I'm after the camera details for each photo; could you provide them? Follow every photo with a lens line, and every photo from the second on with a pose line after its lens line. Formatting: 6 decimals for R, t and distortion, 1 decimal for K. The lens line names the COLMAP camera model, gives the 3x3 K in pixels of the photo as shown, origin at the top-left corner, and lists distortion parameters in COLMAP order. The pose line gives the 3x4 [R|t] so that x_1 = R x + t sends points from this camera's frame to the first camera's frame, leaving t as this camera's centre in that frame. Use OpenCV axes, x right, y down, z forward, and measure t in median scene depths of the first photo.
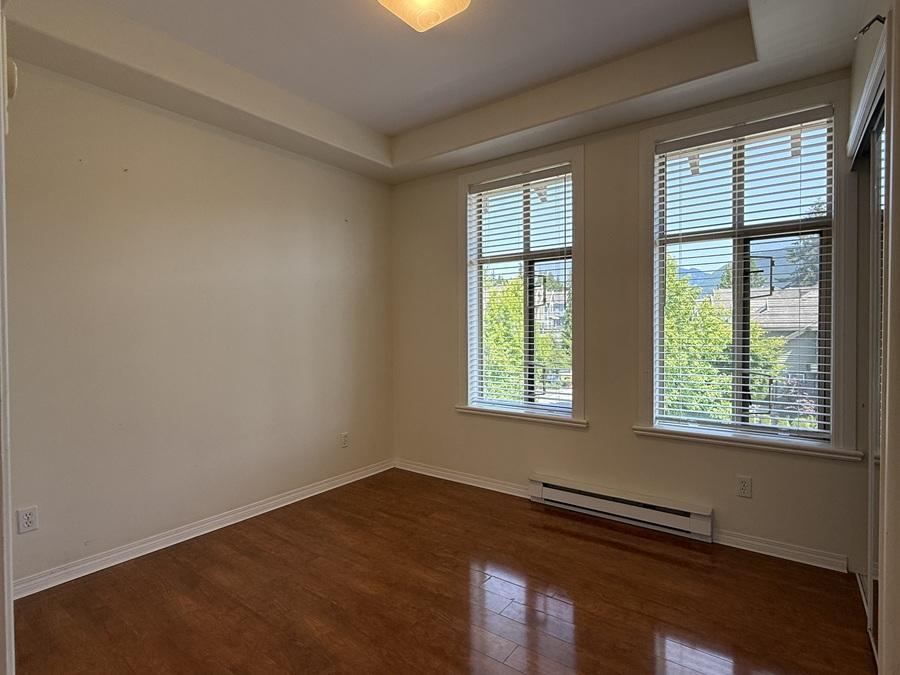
lens RADIAL K [[476.5, 0, 444.9], [0, 476.5, 336.8], [0, 0, 1]] dist [0.003631, 0.001699]
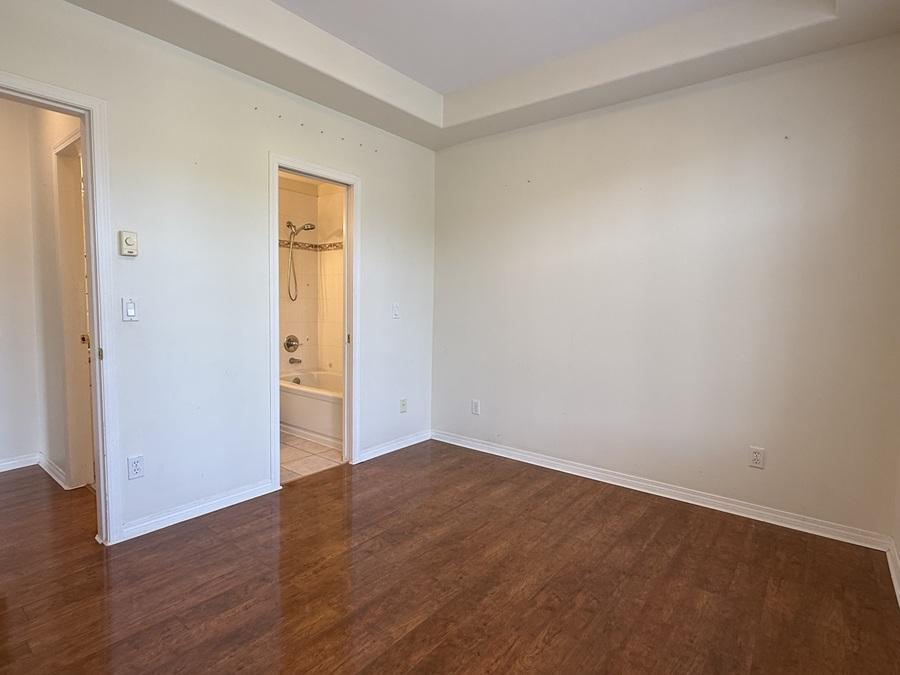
lens RADIAL K [[476.5, 0, 448.6], [0, 476.5, 336.9], [0, 0, 1]] dist [0.003631, 0.001699]
pose [[-0.031337, 0.074504, -0.996728, 0.638168], [-0.034414, 0.996546, 0.075572, -0.000423], [0.998916, 0.036669, -0.028665, 0.714275]]
